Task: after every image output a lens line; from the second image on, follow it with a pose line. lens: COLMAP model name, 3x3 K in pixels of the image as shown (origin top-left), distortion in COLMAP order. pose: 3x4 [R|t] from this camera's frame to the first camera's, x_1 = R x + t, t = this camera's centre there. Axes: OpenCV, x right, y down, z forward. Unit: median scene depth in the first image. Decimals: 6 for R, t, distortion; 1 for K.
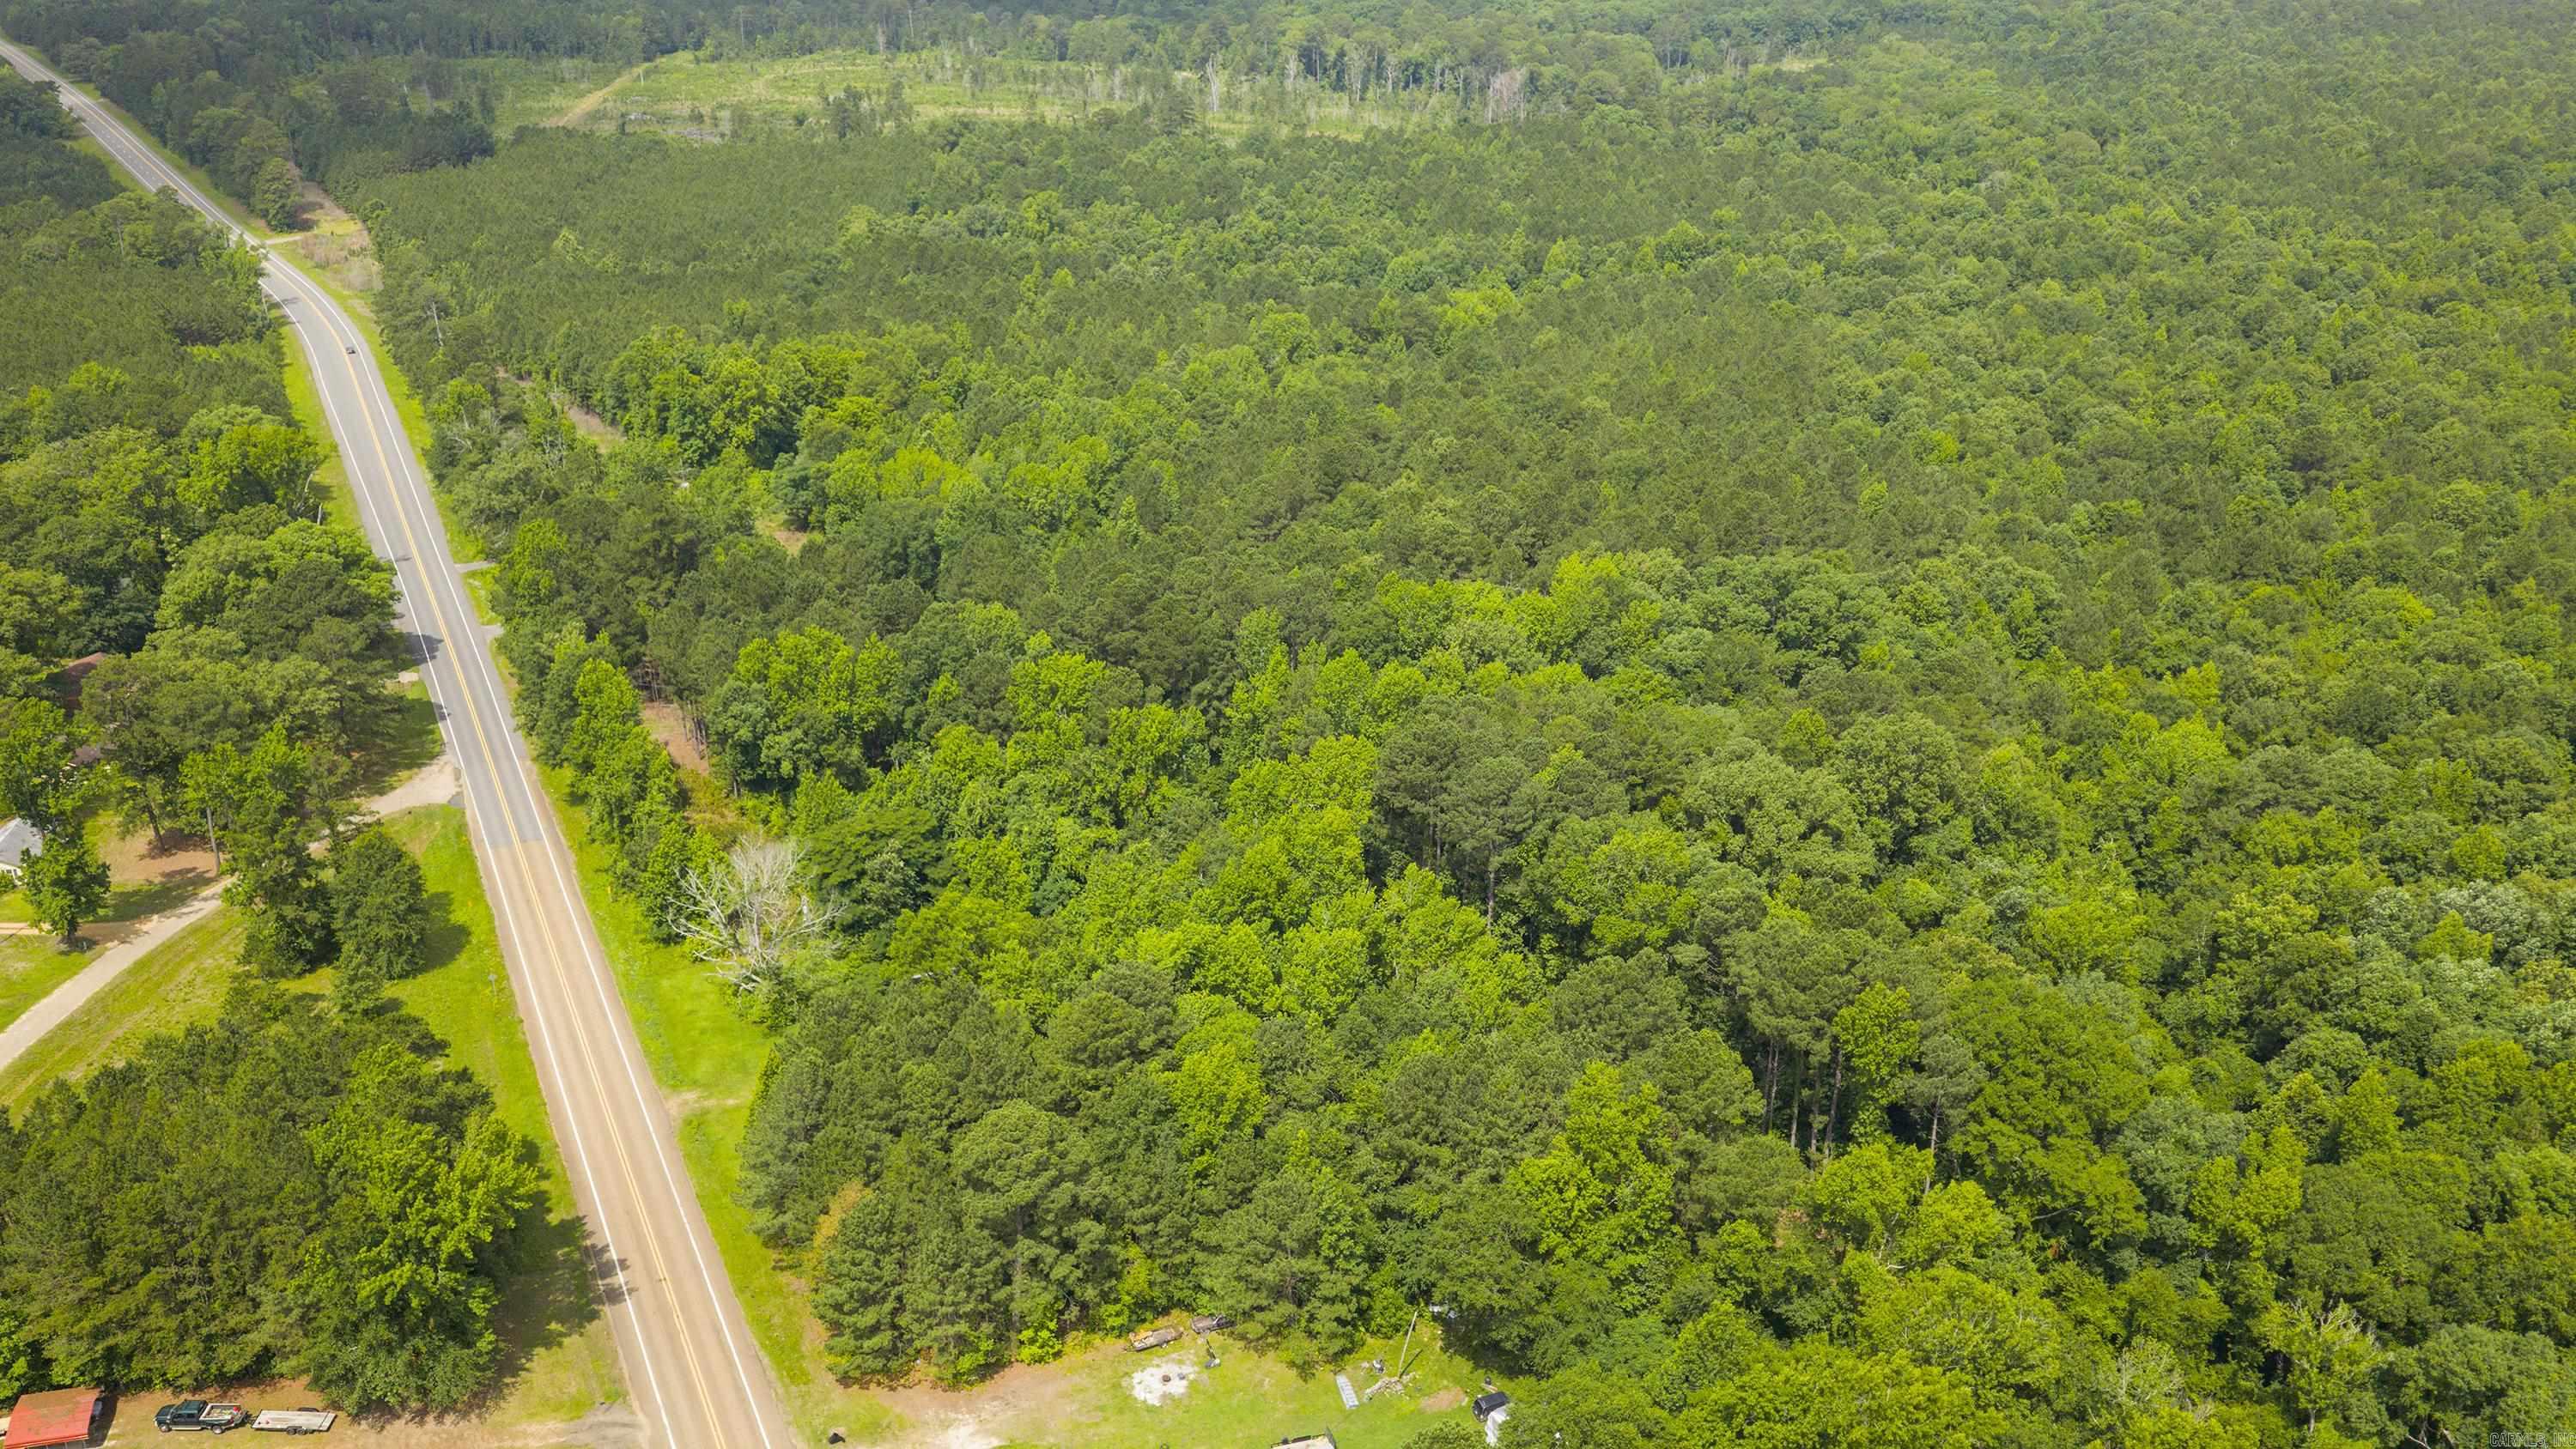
lens RADIAL K [[2164.1, 0, 1298.5], [0, 2164.1, 713.7], [0, 0, 1]] dist [0.030997, -0.061186]
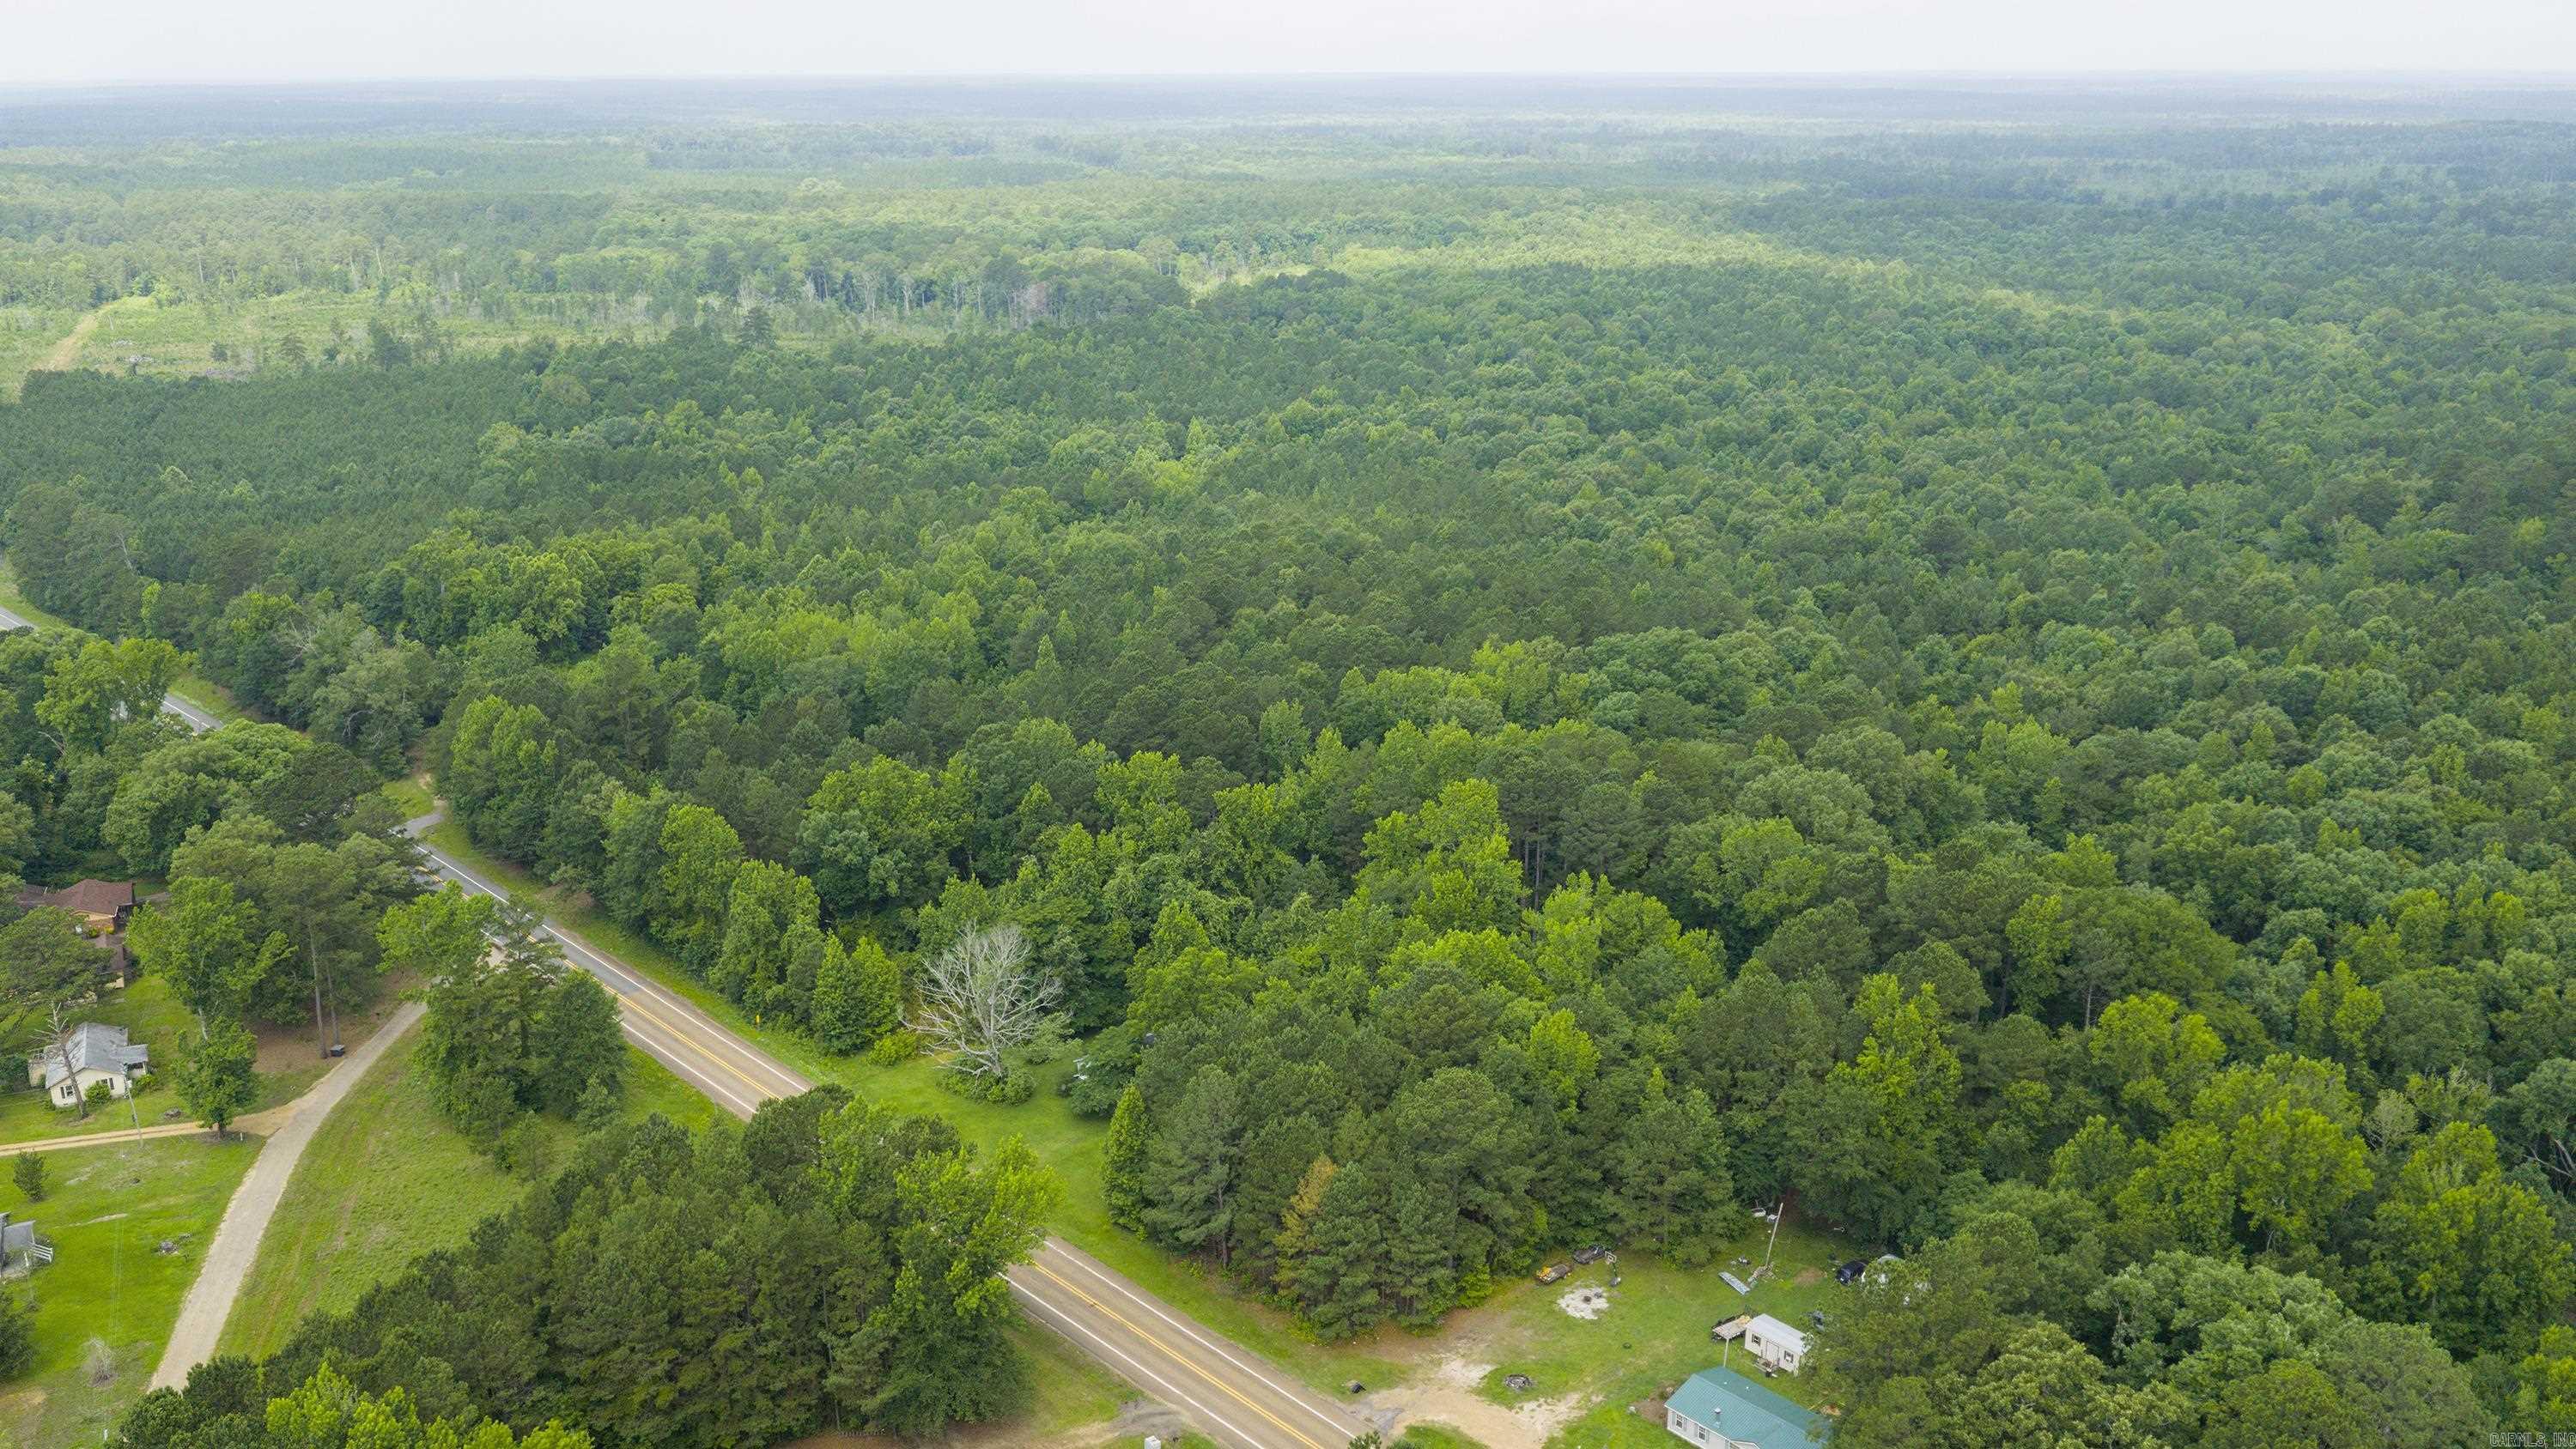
lens RADIAL K [[2164.1, 0, 1298.5], [0, 2164.1, 713.7], [0, 0, 1]] dist [0.030997, -0.061186]
pose [[0.954263, -0.090638, 0.284897, -0.309658], [0.119662, 0.989071, -0.086141, 0.050657], [-0.273976, 0.116293, 0.954680, -0.050126]]
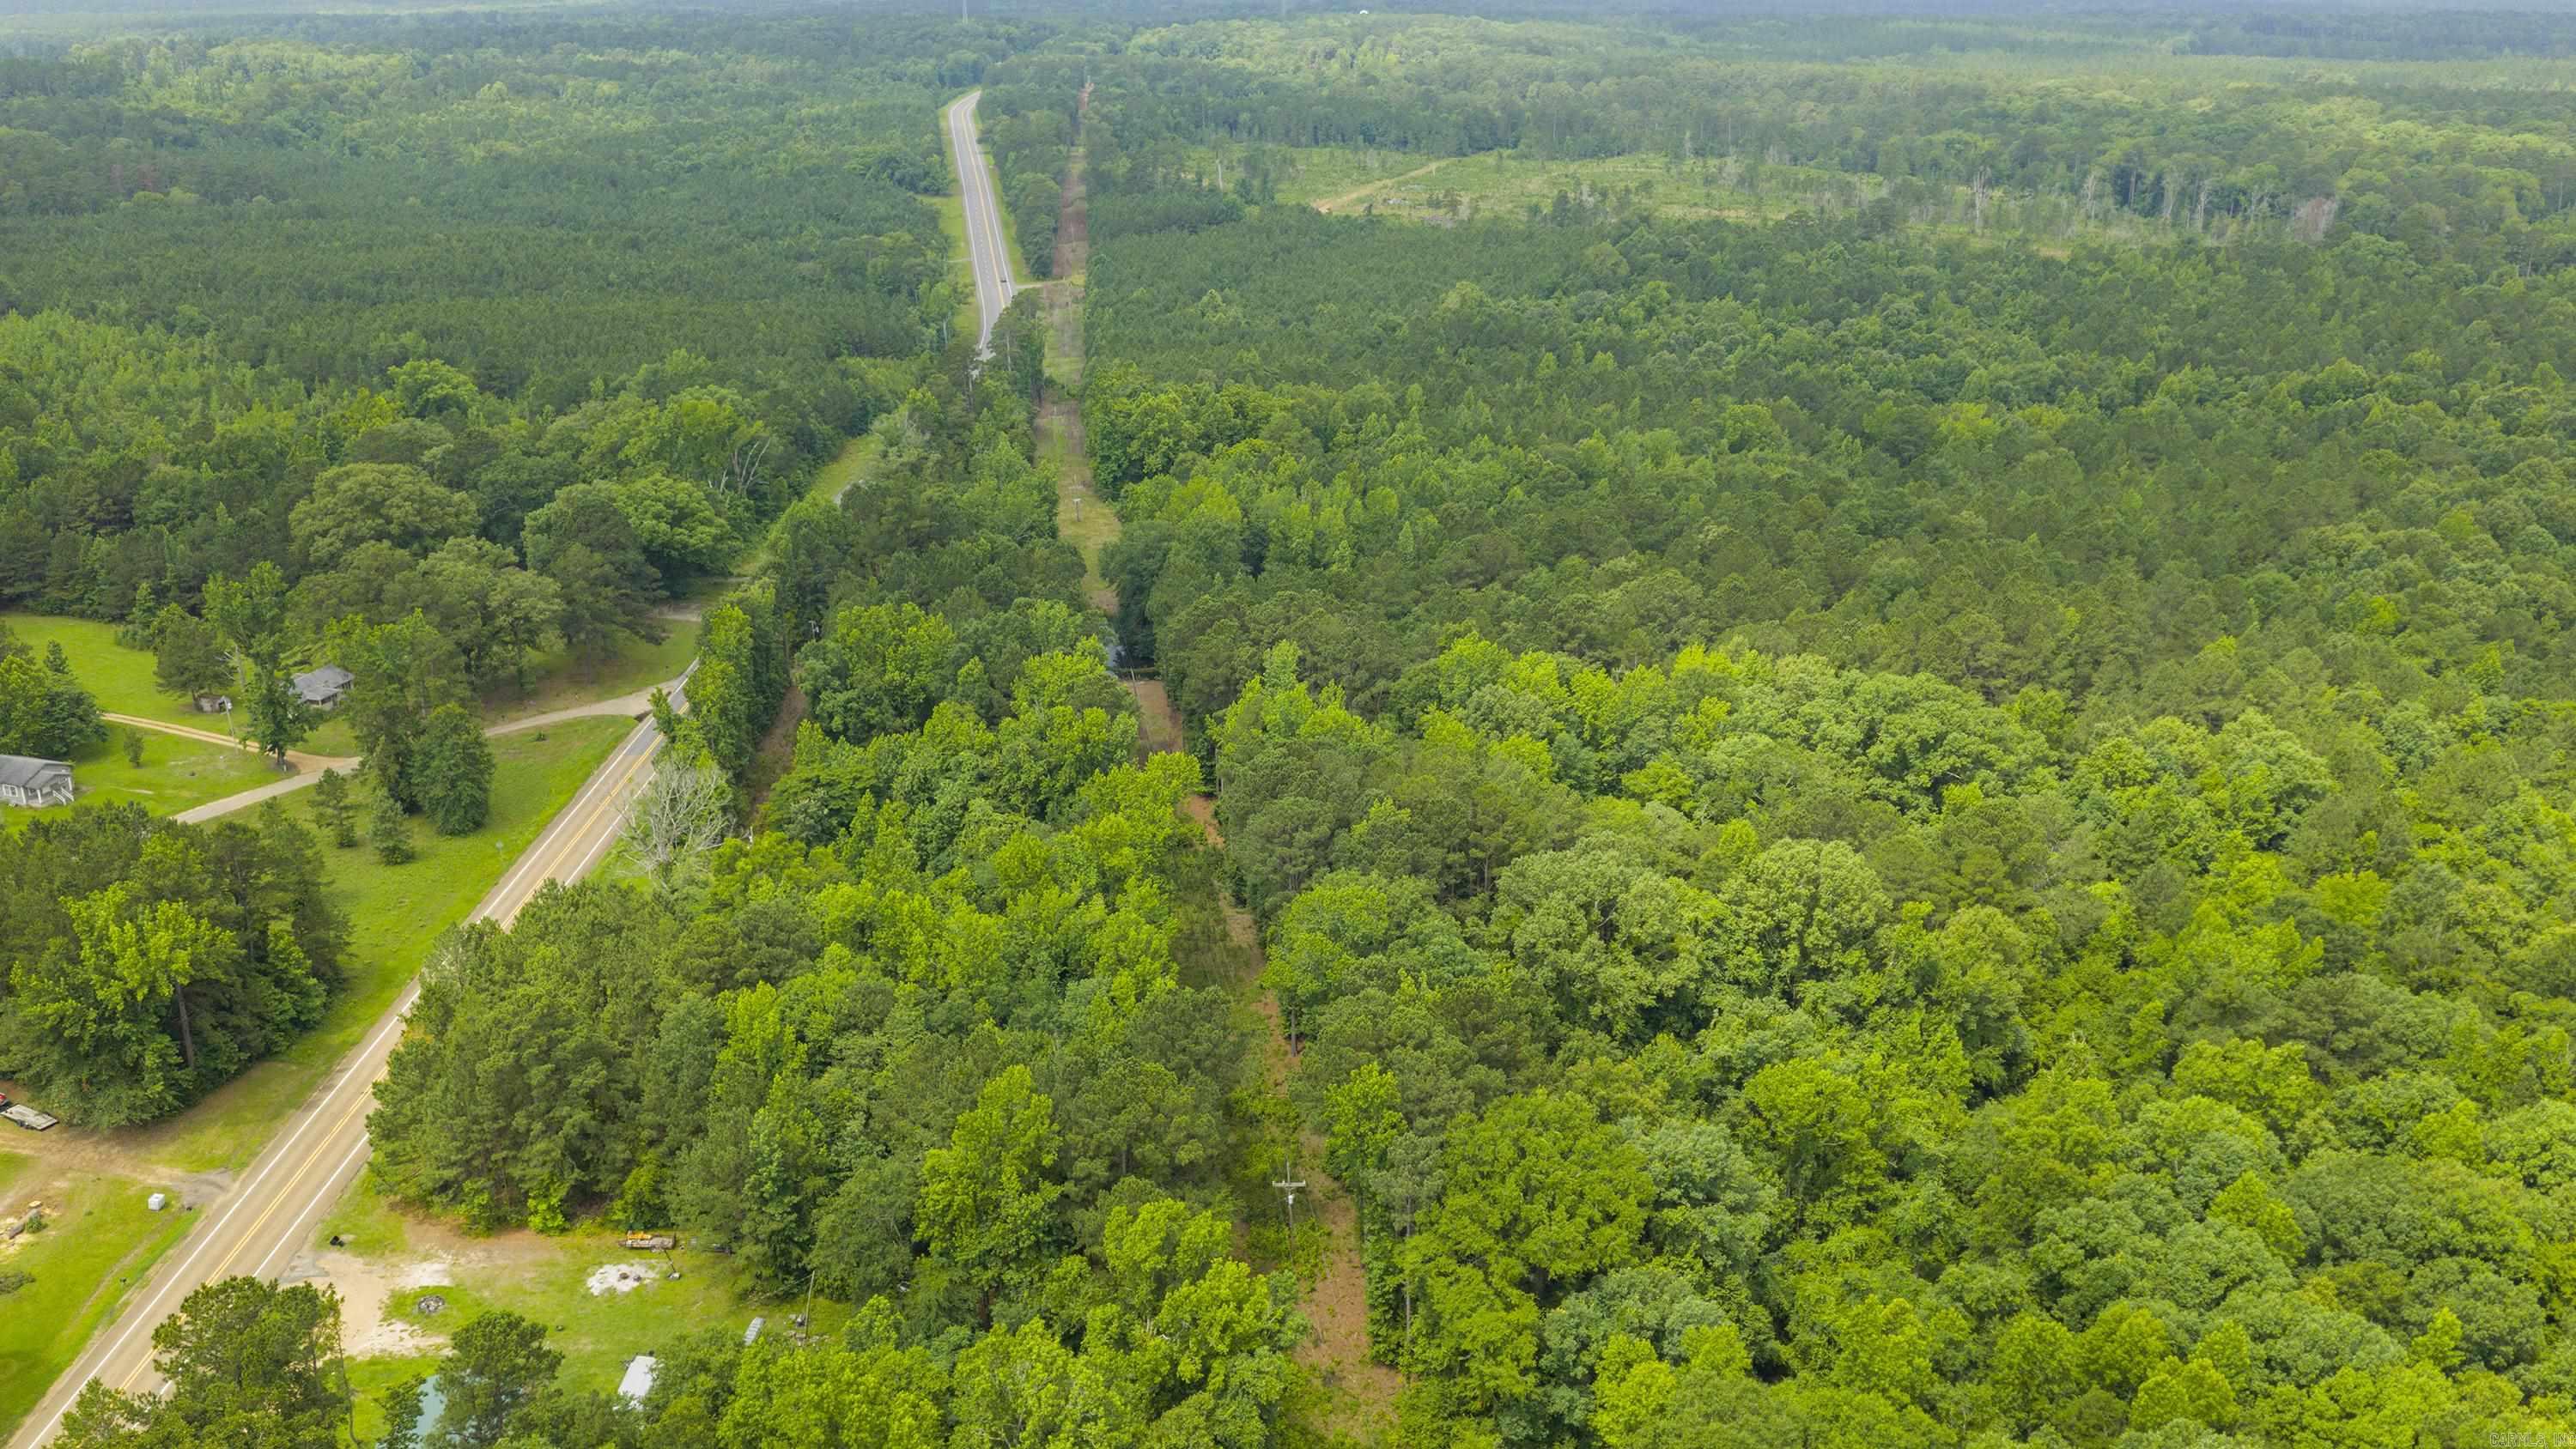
lens RADIAL K [[2164.1, 0, 1298.5], [0, 2164.1, 713.7], [0, 0, 1]] dist [0.030997, -0.061186]
pose [[0.896612, 0.147391, -0.417568, 0.389753], [-0.170011, 0.985291, -0.017267, 0.000028], [0.408881, 0.086473, 0.908482, 0.094764]]
